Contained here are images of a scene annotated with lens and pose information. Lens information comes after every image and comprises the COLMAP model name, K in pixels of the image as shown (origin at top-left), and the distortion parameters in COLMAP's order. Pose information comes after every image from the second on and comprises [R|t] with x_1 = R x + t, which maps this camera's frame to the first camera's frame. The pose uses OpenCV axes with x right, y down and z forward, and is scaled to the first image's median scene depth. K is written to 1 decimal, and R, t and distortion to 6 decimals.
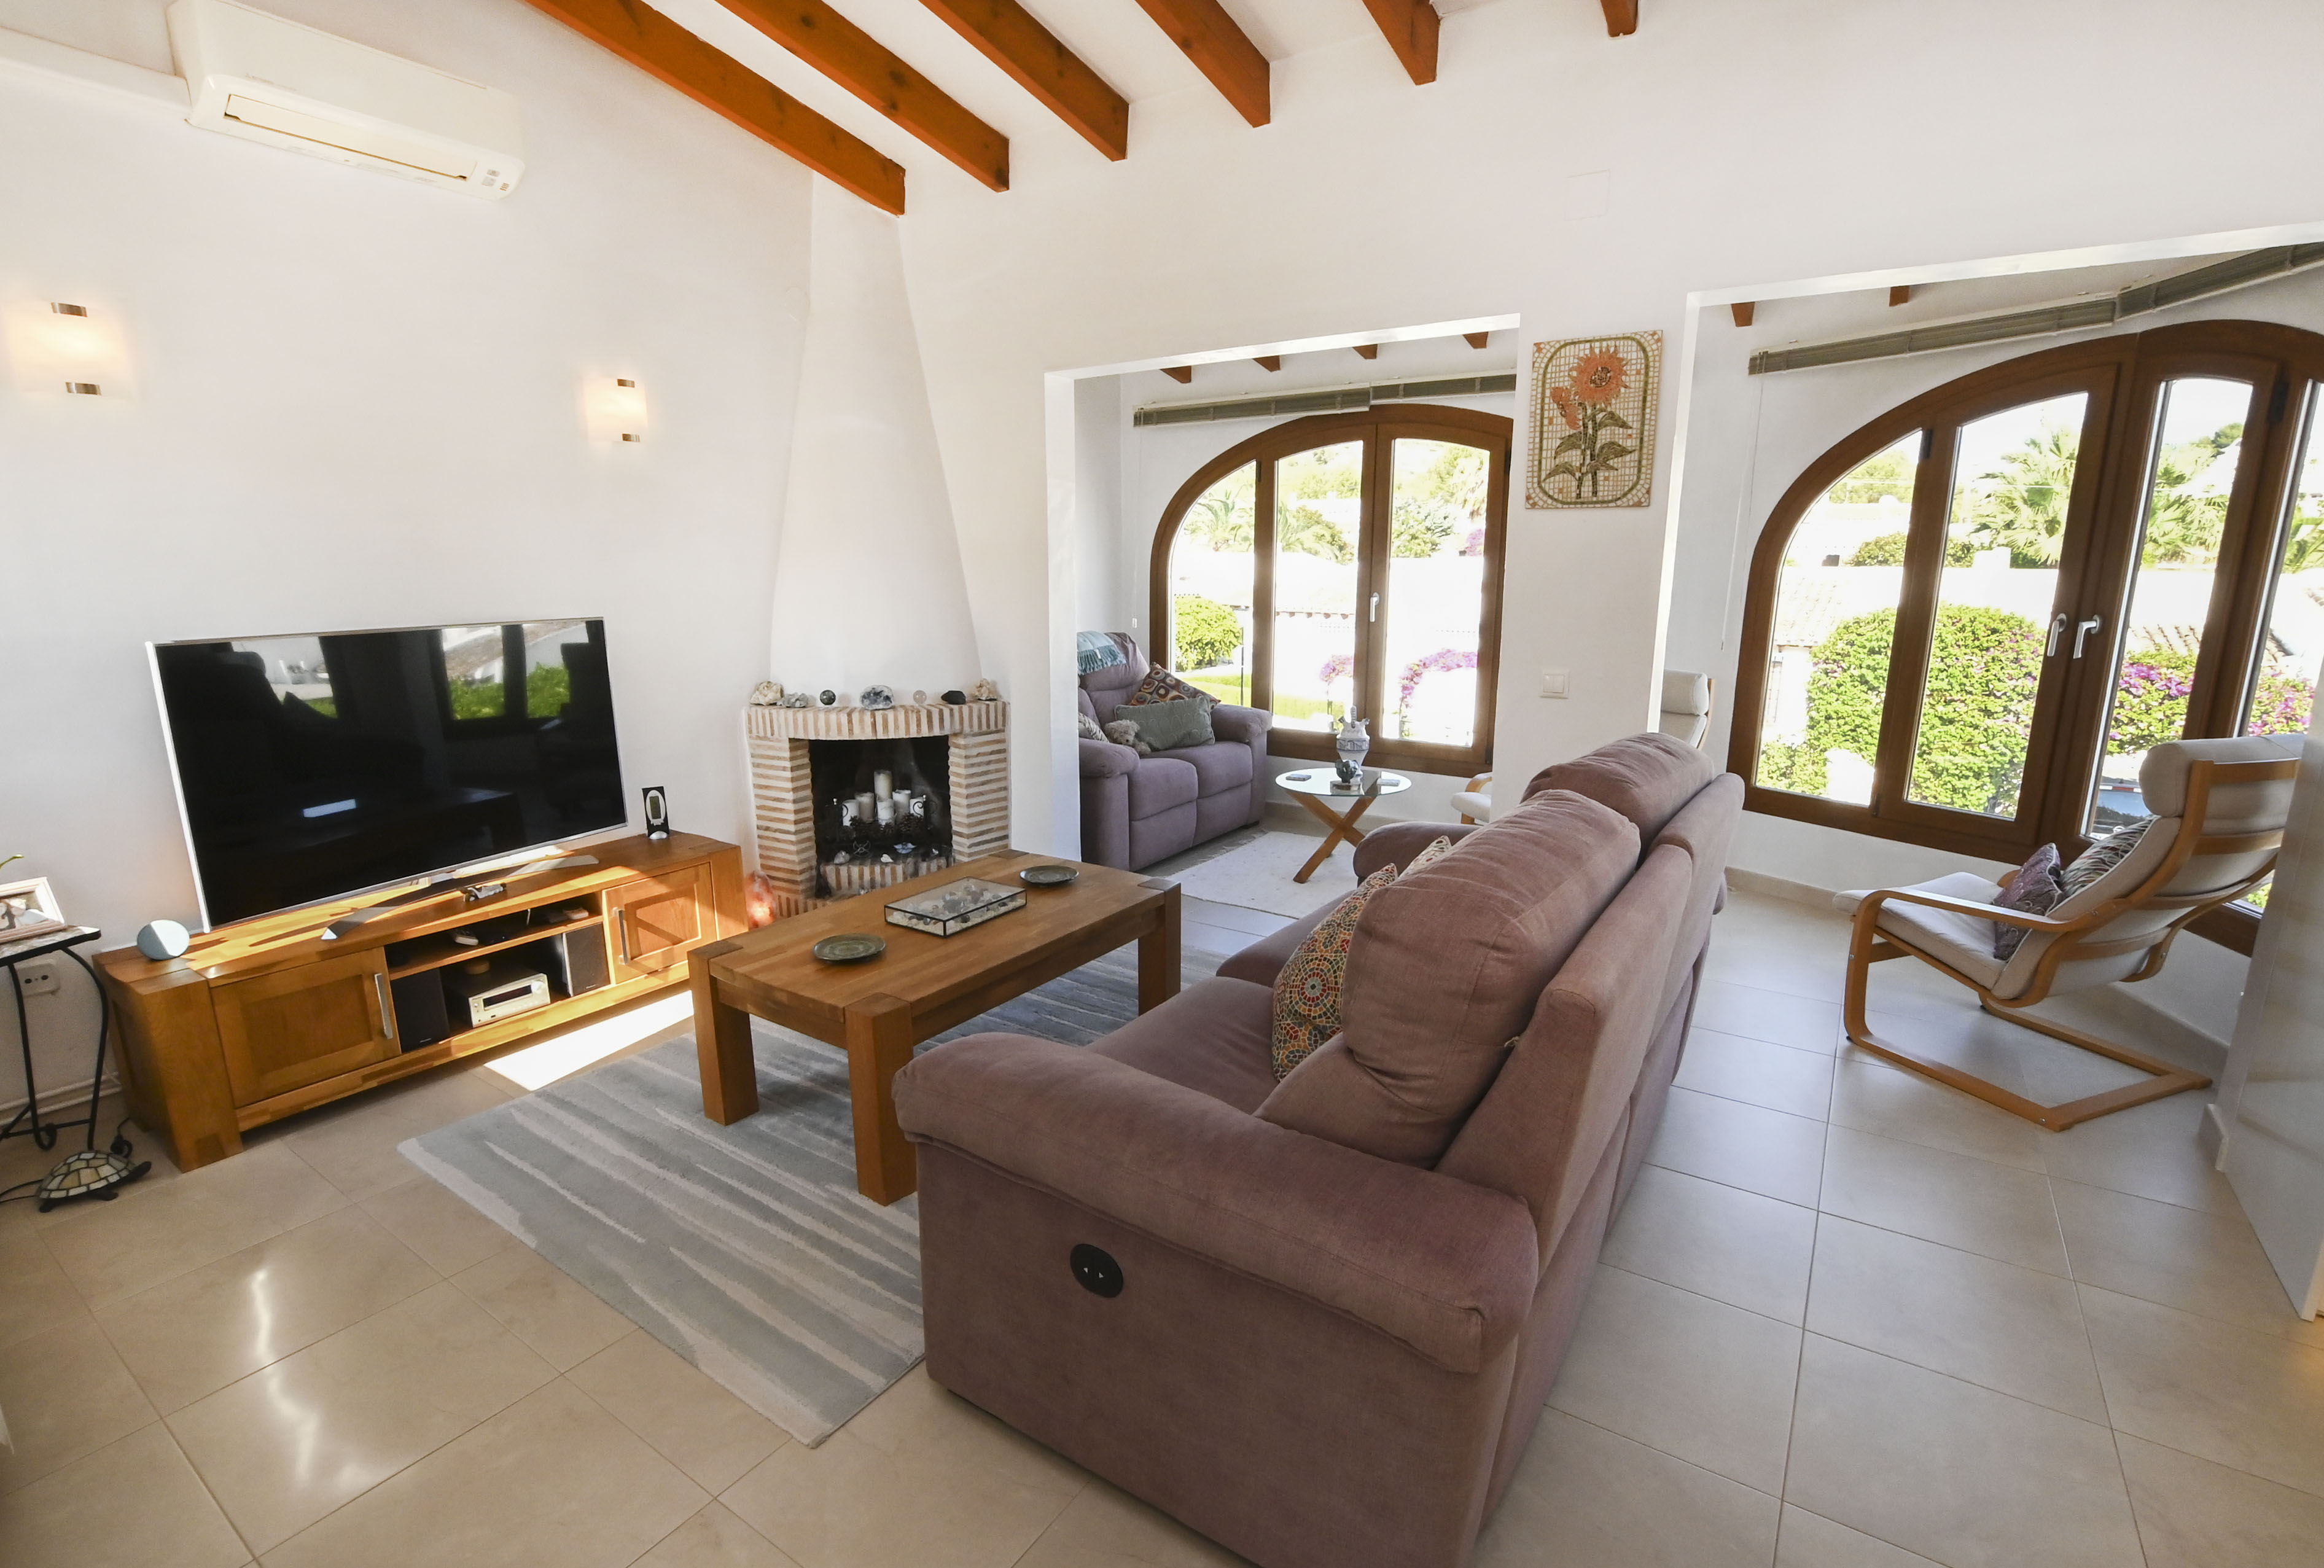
lens RADIAL K [[1073.0, 0, 1153.9], [0, 1073.0, 806.6], [0, 0, 1]] dist [-0.036289, 0.005355]
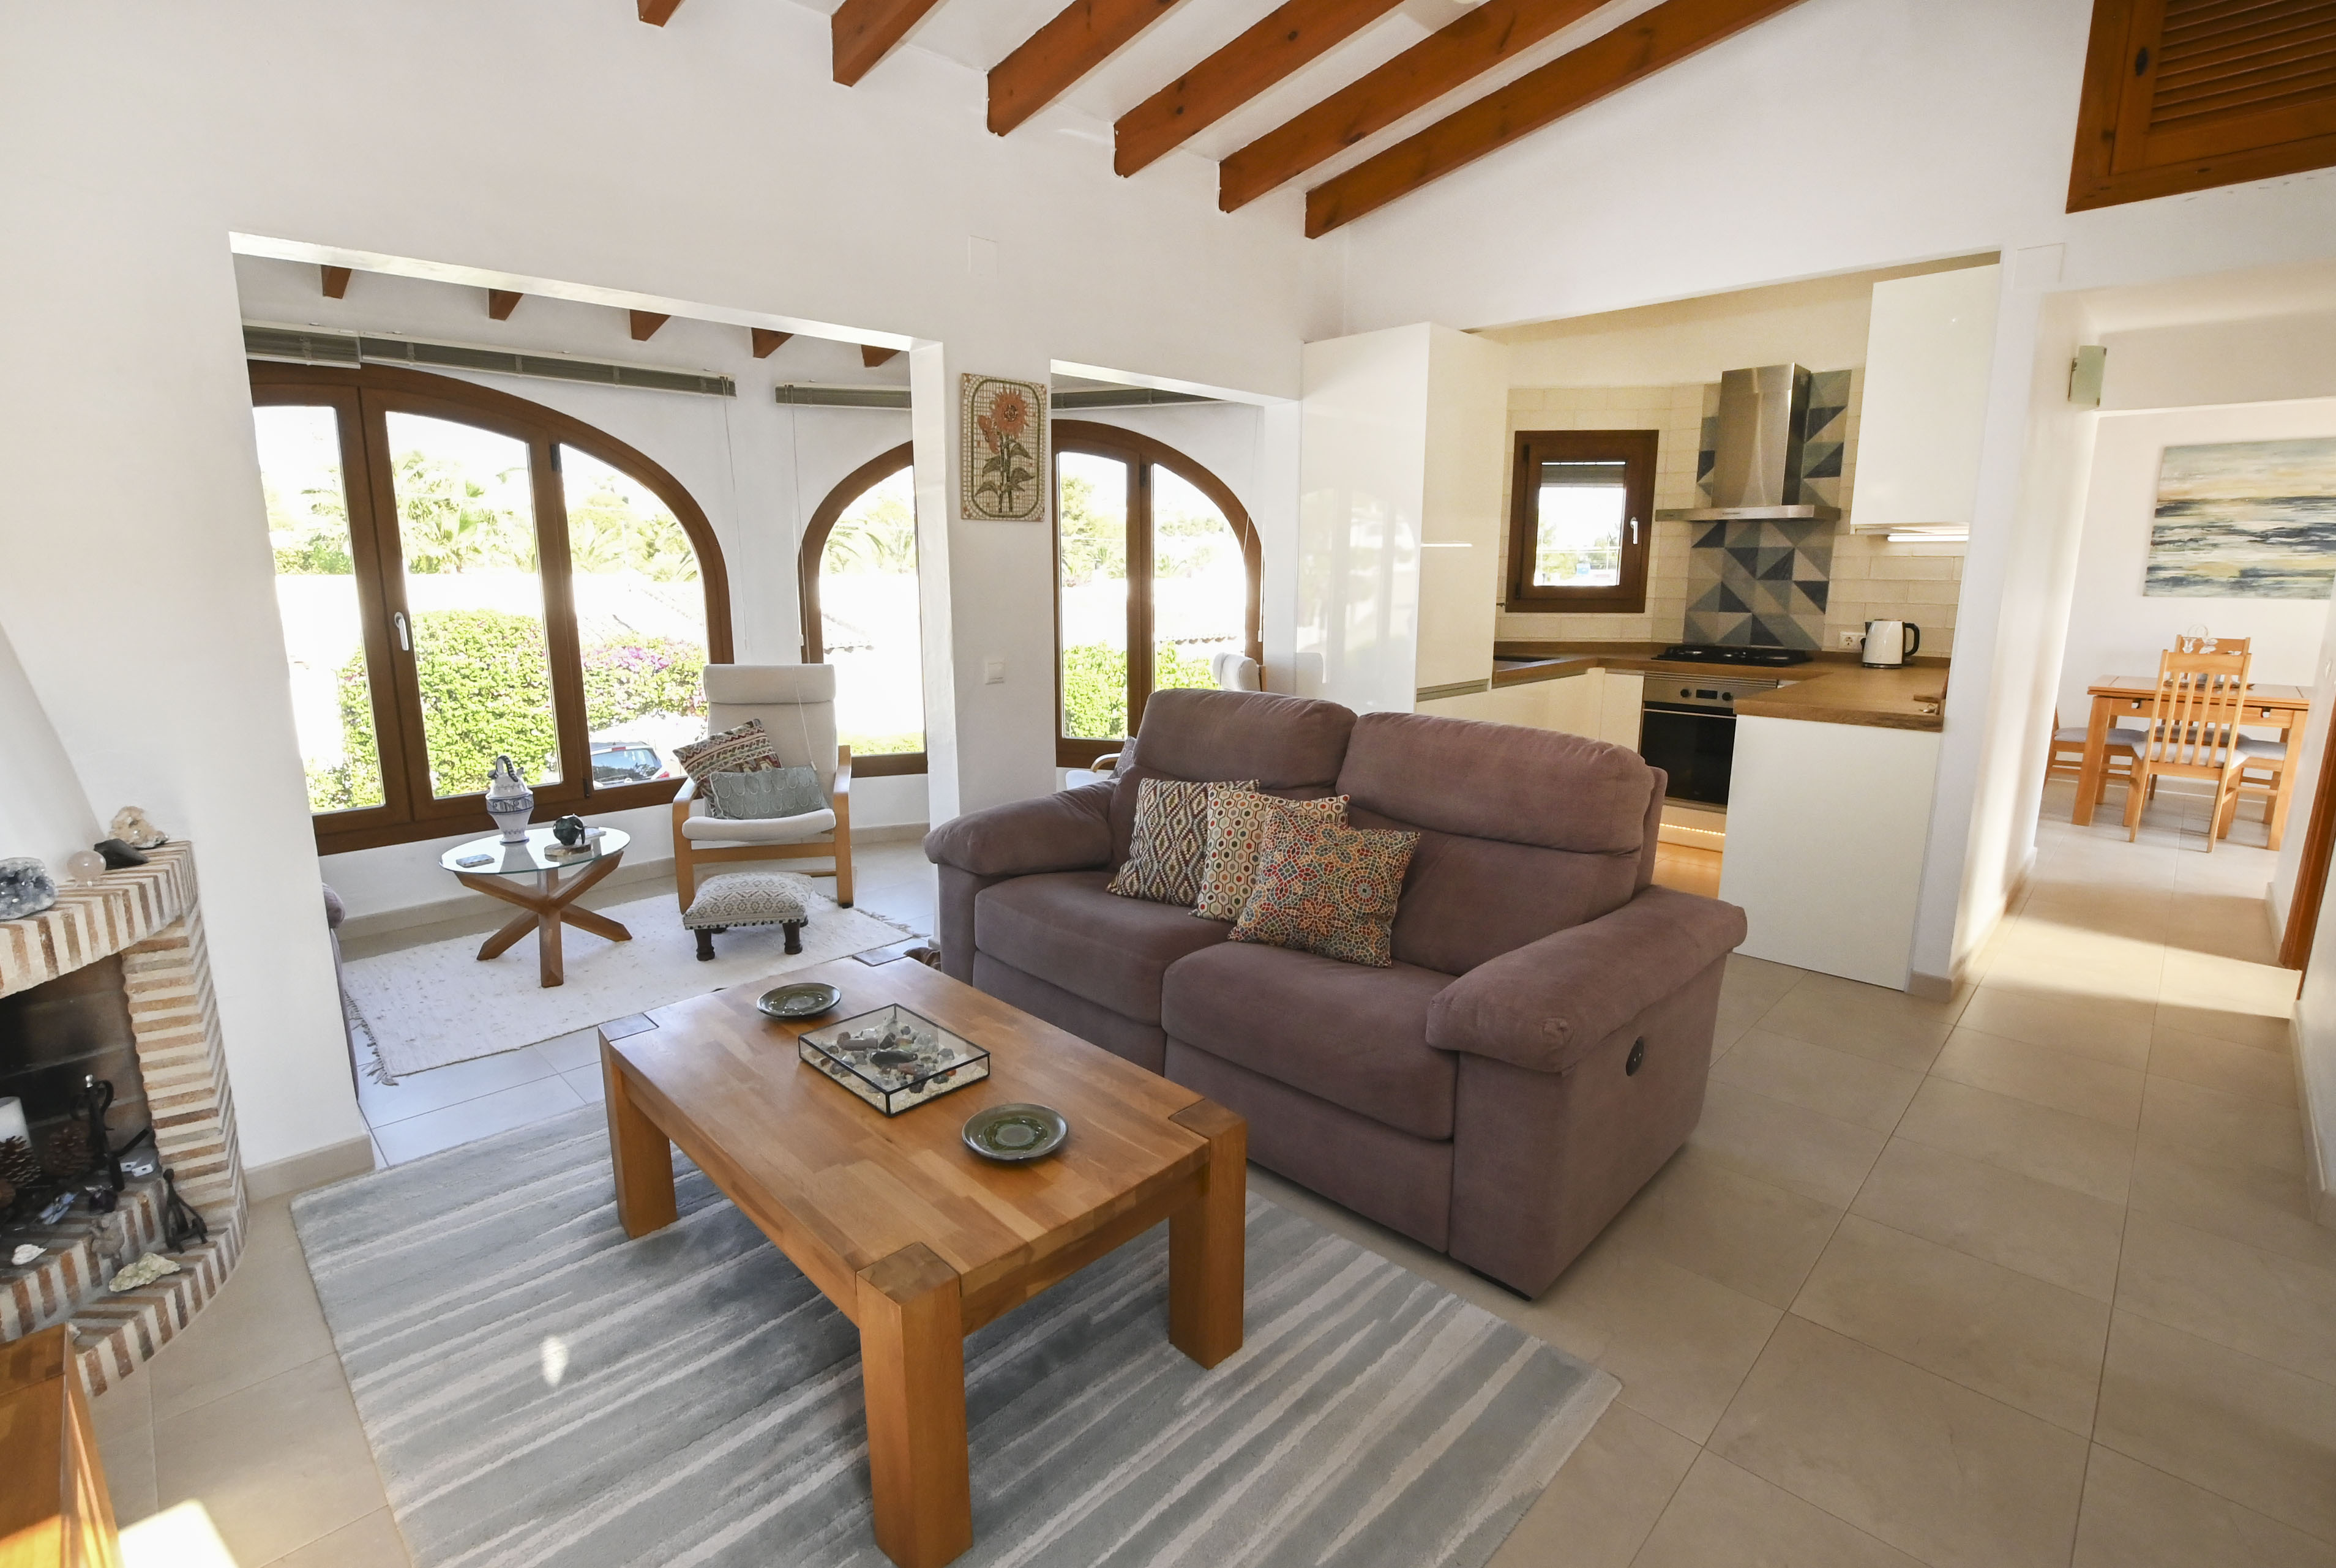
lens RADIAL K [[1078.4, 0, 1129.7], [0, 1078.4, 771.4], [0, 0, 1]] dist [-0.036289, 0.005355]
pose [[0.201326, -0.182329, 0.962405, -0.551440], [0.220826, 0.965678, 0.136754, -0.102981], [-0.954308, 0.184992, 0.234679, 0.455740]]
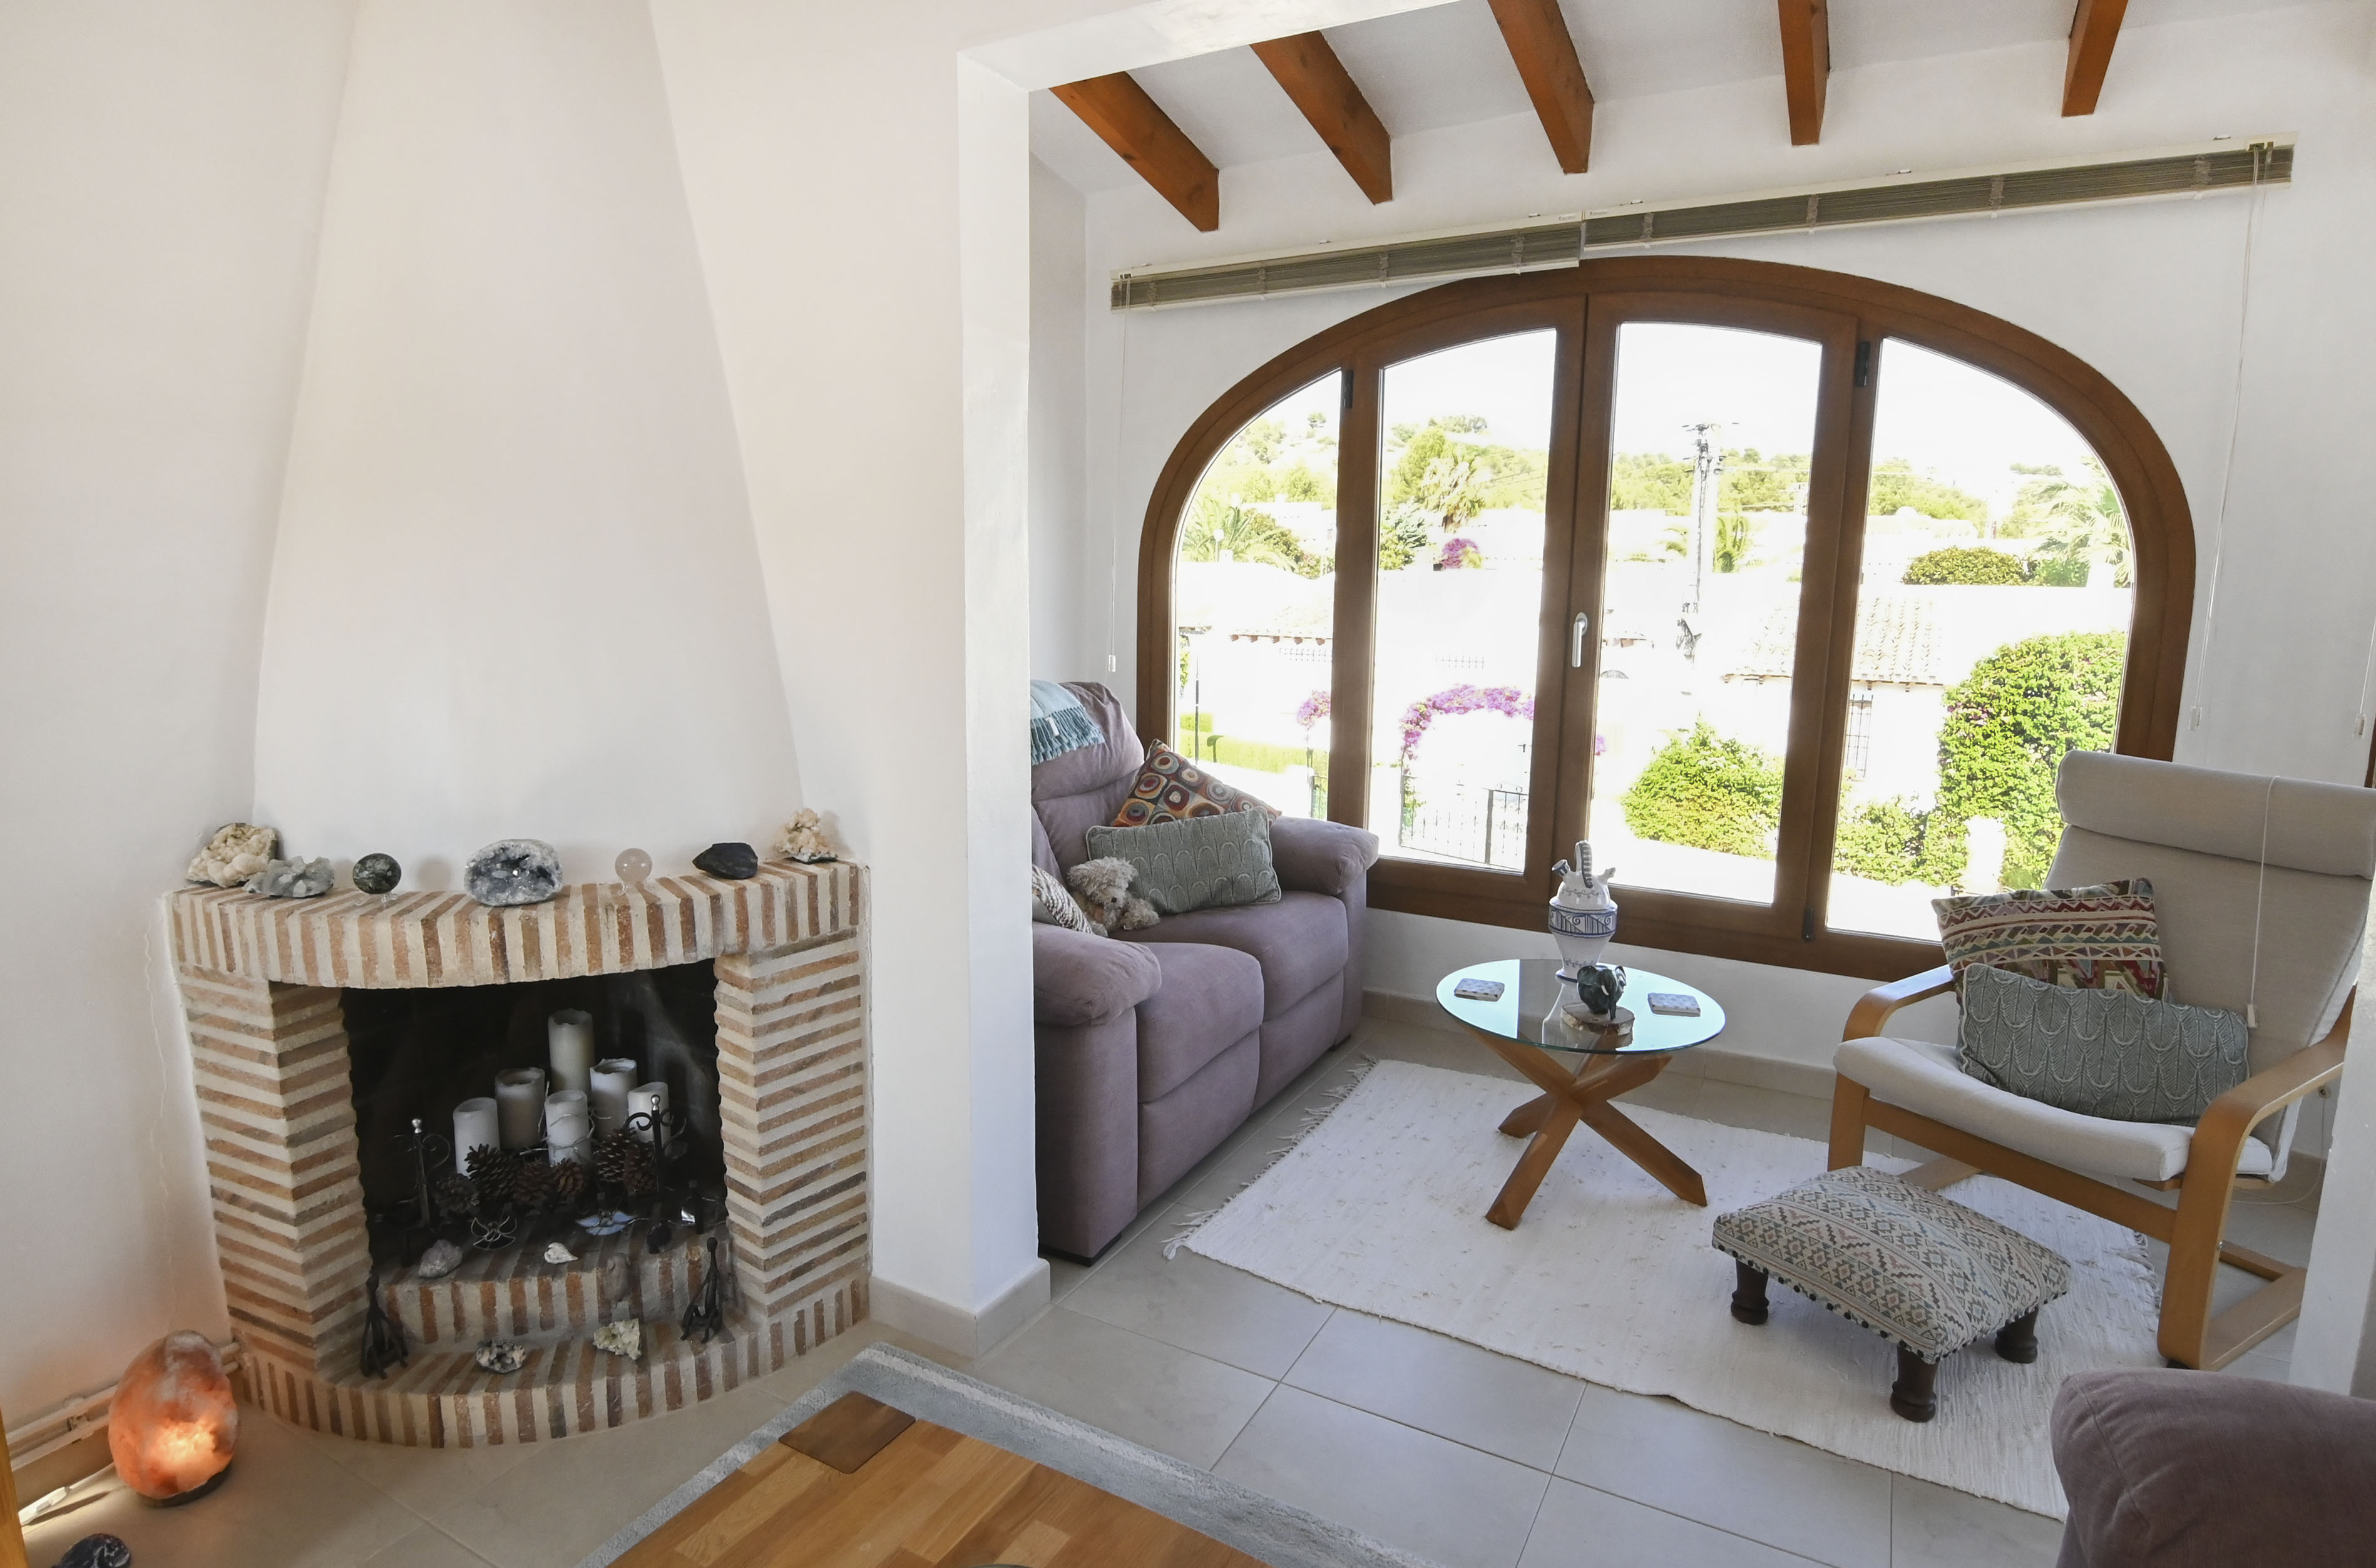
lens RADIAL K [[1260.7, 0, 1185.5], [0, 1260.7, 791.0], [0, 0, 1]] dist [-0.031146, 0.007678]
pose [[0.995787, -0.003579, 0.091631, -0.058494], [0.008629, 0.998461, -0.054775, -0.102170], [-0.091294, 0.055334, 0.994285, 0.520714]]
